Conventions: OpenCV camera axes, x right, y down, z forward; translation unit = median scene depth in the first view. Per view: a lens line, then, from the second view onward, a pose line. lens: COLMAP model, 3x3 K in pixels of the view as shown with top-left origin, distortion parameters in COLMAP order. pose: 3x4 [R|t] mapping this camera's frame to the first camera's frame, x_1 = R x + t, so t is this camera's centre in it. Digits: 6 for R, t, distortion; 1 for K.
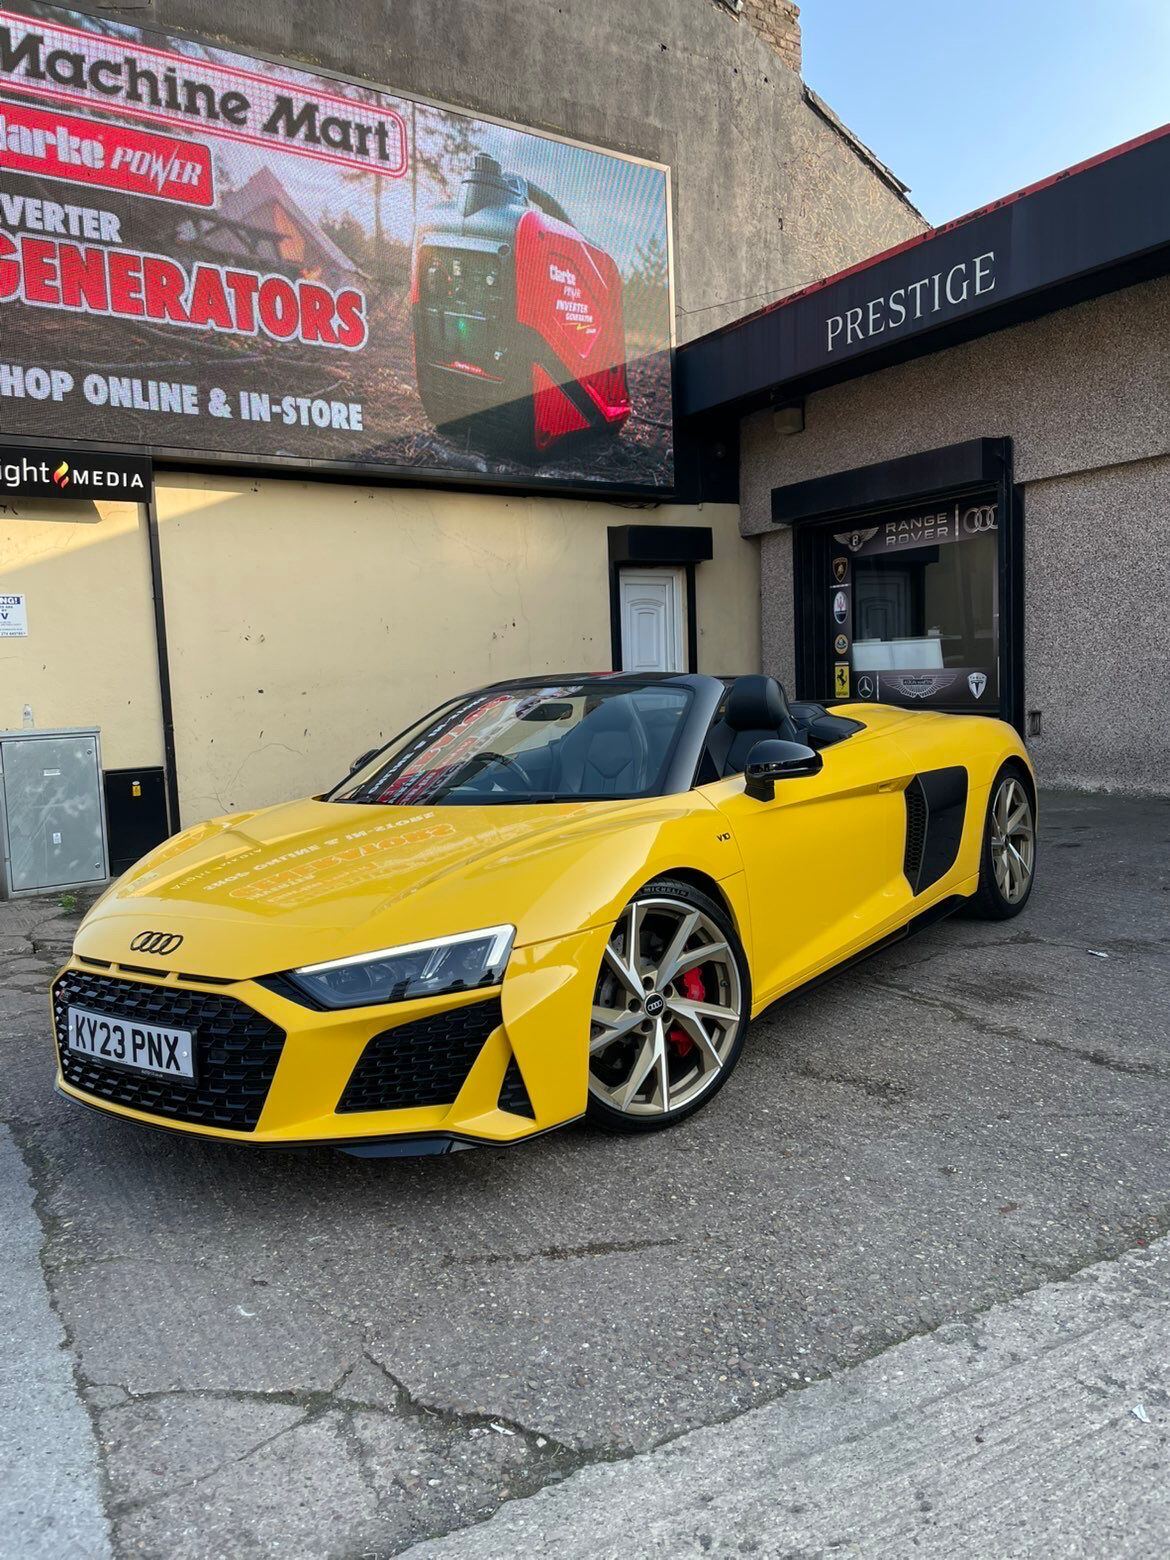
lens RADIAL K [[1184.4, 0, 591.5], [0, 1184.4, 769.7], [0, 0, 1]] dist [0.086351, -0.117837]
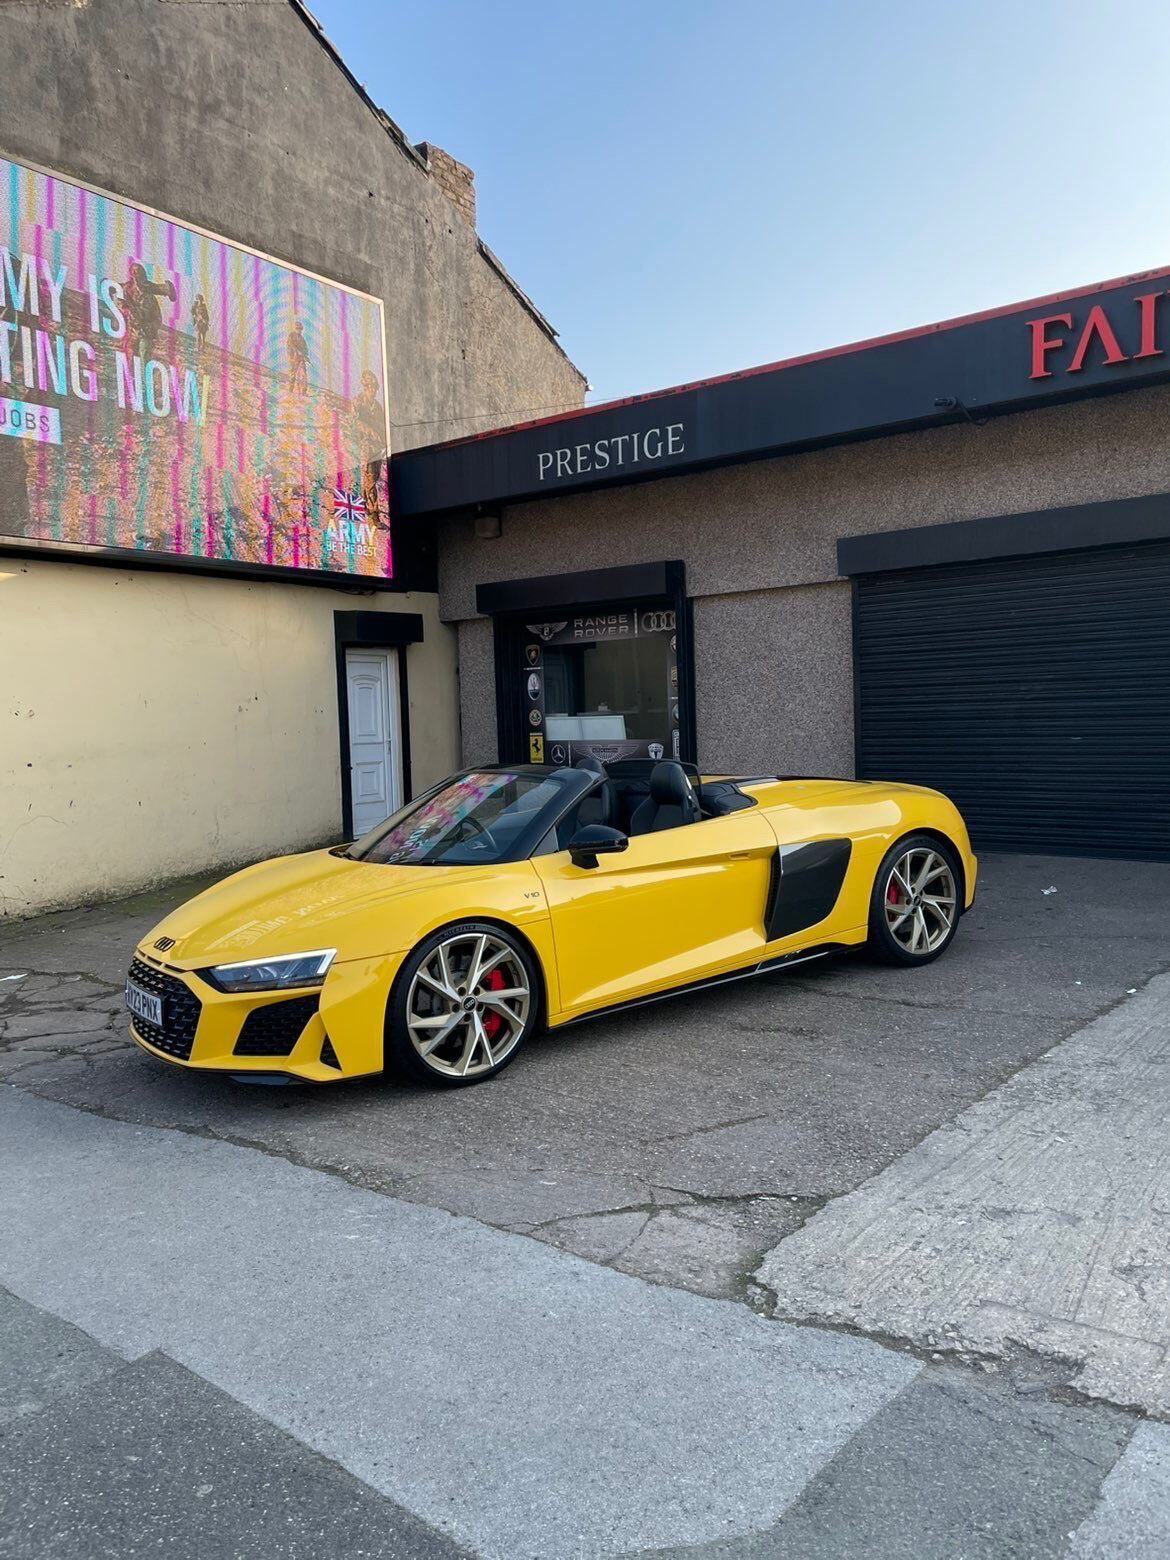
lens RADIAL K [[1179.6, 0, 580.1], [0, 1179.6, 776.4], [0, 0, 1]] dist [0.083318, -0.117667]
pose [[0.934787, -0.013852, 0.354939, -0.200913], [0.027937, 0.999011, -0.034589, -0.007260], [-0.354109, 0.042250, 0.934249, -0.126544]]
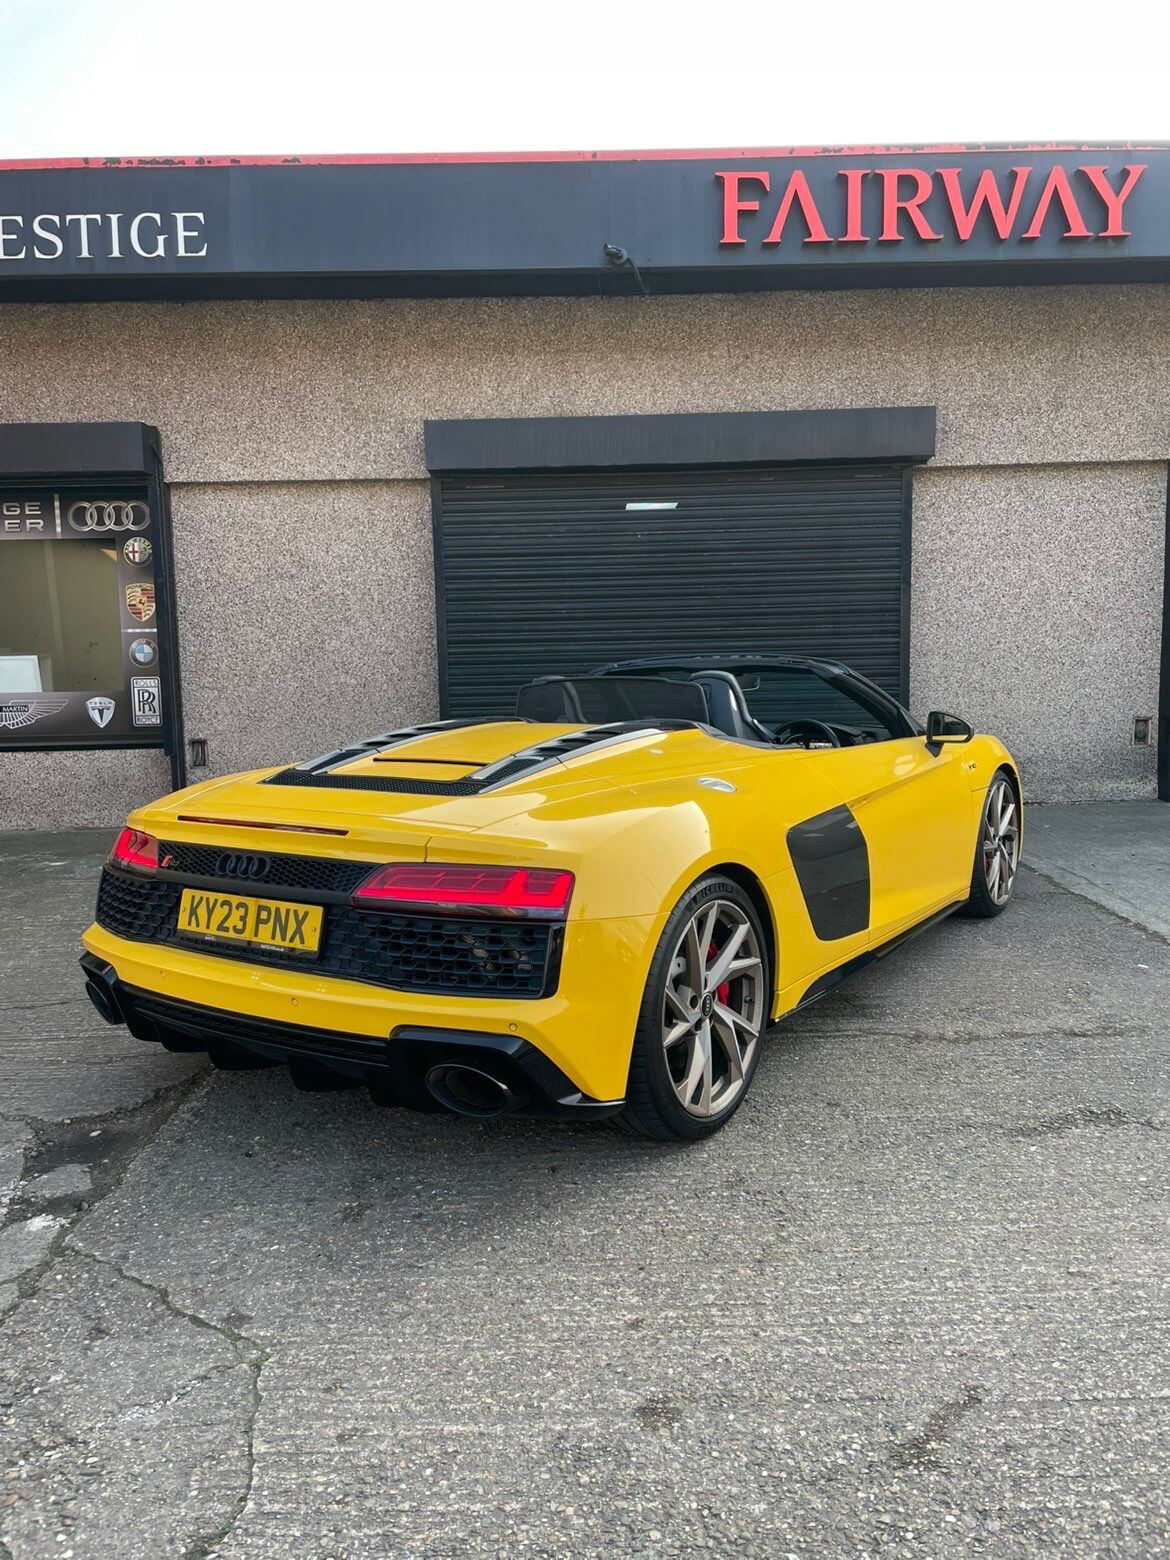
lens RADIAL K [[1184.4, 0, 591.5], [0, 1184.4, 769.7], [0, 0, 1]] dist [0.086351, -0.117837]
pose [[0.484440, -0.052195, 0.873266, -0.271142], [0.076564, 0.996918, 0.017113, -0.019318], [-0.871467, 0.058571, 0.486944, 0.308115]]
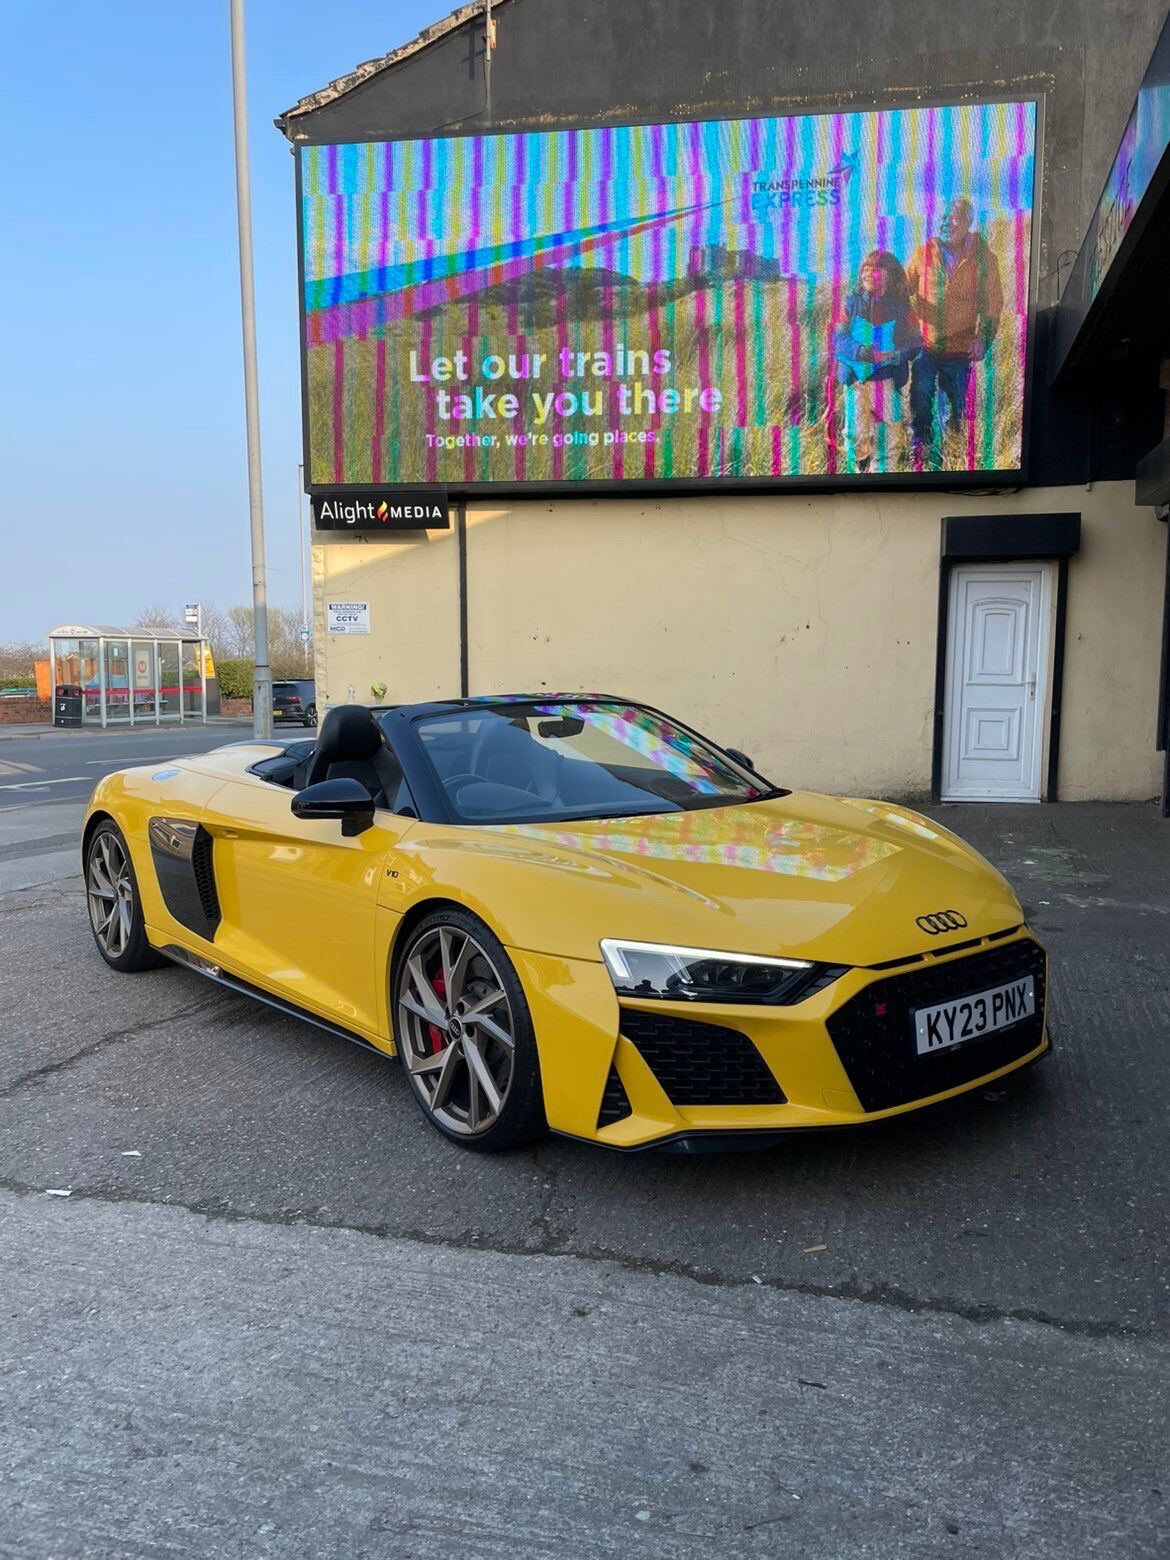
lens RADIAL K [[1182.5, 0, 585.0], [0, 1182.5, 780.0], [0, 0, 1]] dist [0.080870, -0.111234]
pose [[0.713255, 0.114134, -0.691549, 0.569306], [-0.088401, 0.993423, 0.072780, -0.059879], [0.695307, 0.009223, 0.718653, 0.195234]]
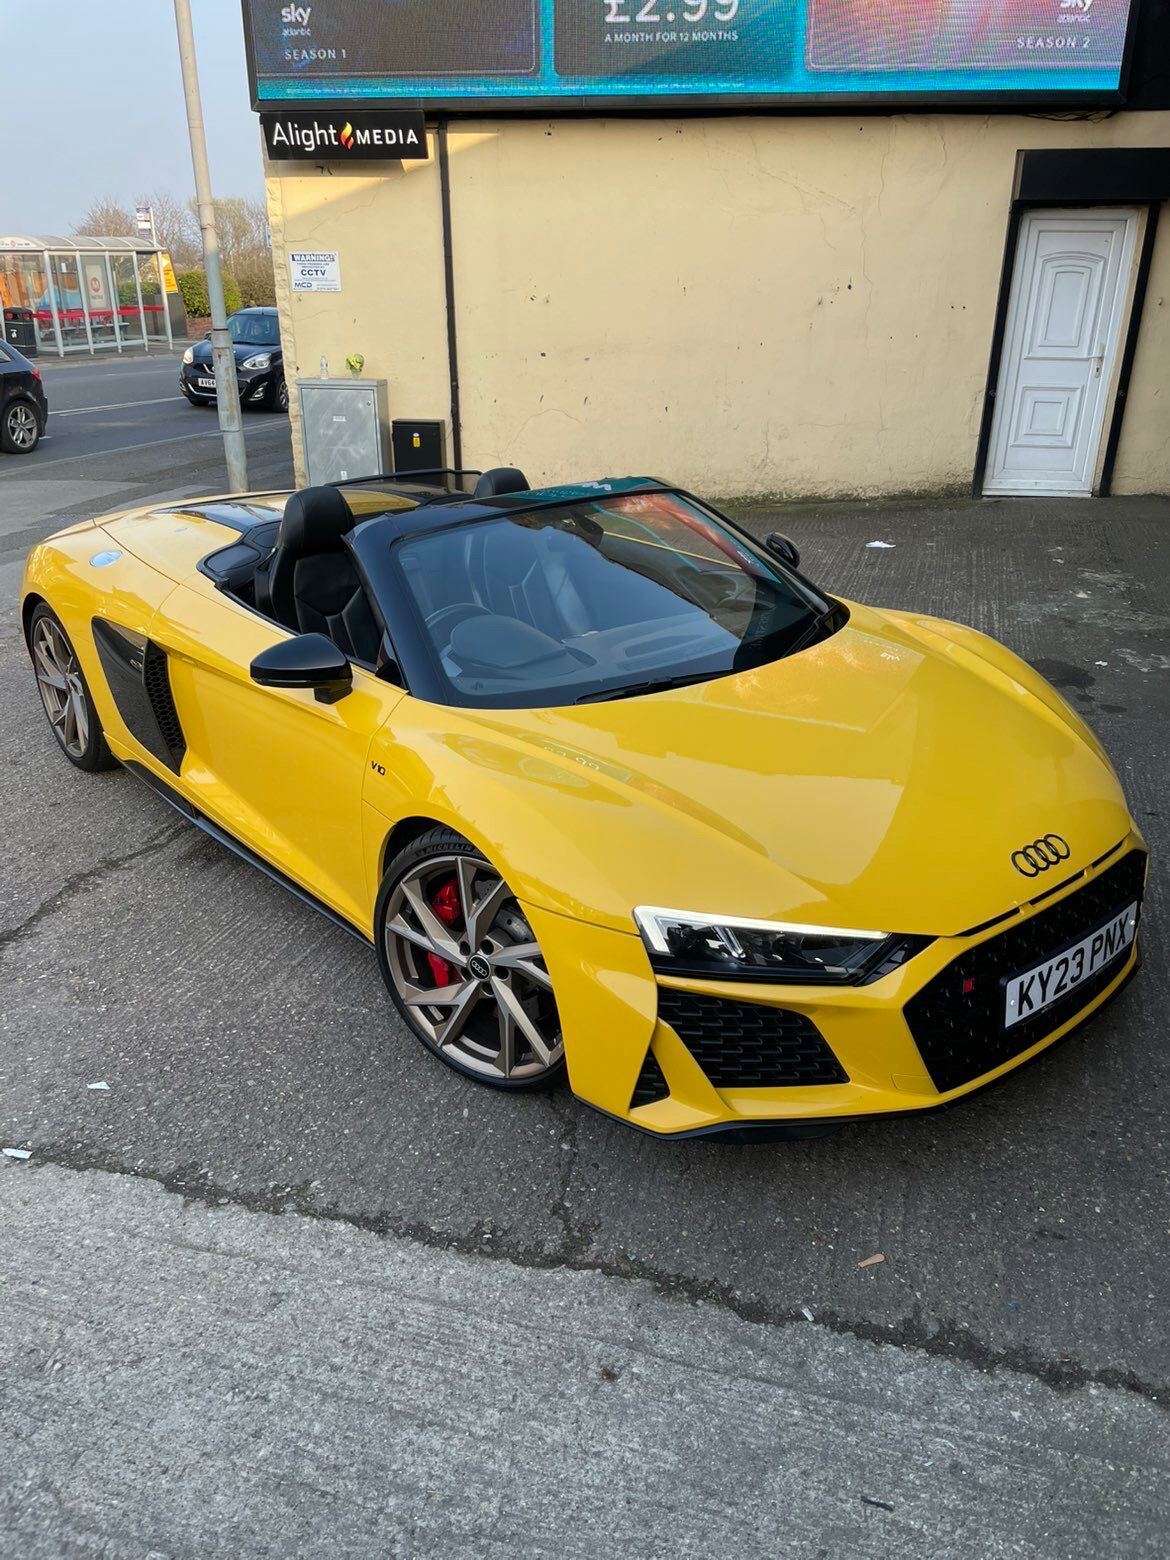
lens RADIAL K [[1184.4, 0, 591.5], [0, 1184.4, 769.7], [0, 0, 1]] dist [0.086351, -0.117837]
pose [[0.717329, 0.314876, -0.621524, 0.507127], [-0.089182, 0.926210, 0.366307, -0.116175], [0.691004, -0.207334, 0.692479, 0.243972]]
